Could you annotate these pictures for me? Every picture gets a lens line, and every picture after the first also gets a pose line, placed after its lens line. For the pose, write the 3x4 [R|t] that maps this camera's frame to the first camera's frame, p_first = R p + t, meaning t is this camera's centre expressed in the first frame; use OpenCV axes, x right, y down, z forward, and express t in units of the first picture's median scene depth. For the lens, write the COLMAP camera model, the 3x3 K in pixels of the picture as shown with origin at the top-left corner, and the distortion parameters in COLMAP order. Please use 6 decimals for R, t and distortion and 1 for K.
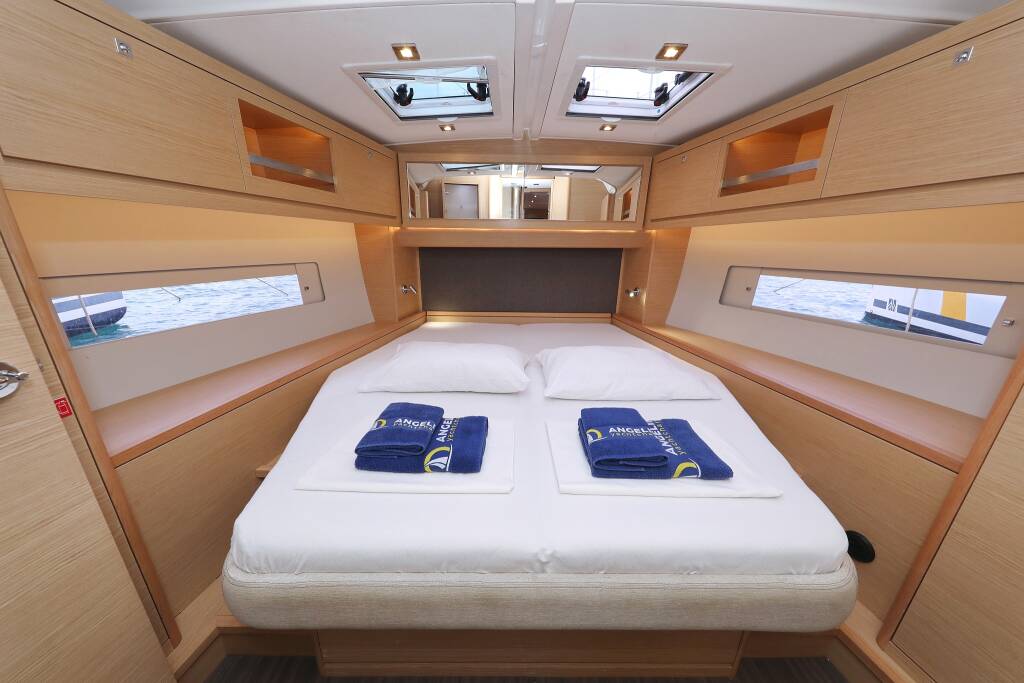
lens RADIAL K [[332.5, 0, 513.2], [0, 332.5, 360.1], [0, 0, 1]] dist [0.001773, -0.000171]
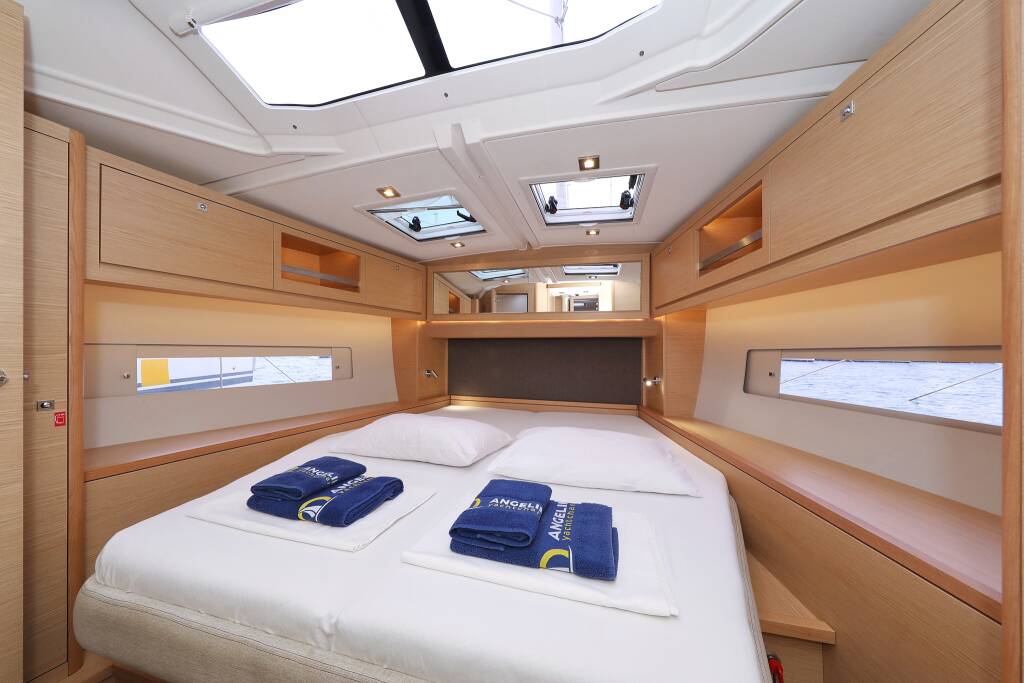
lens RADIAL K [[332.5, 0, 522.2], [0, 332.5, 358.0], [0, 0, 1]] dist [0.001773, -0.000171]
pose [[0.964469, -0.000818, -0.264193, 0.393214], [-0.082866, 0.948597, -0.305447, 0.074867], [0.250863, 0.316487, 0.914825, 0.055792]]
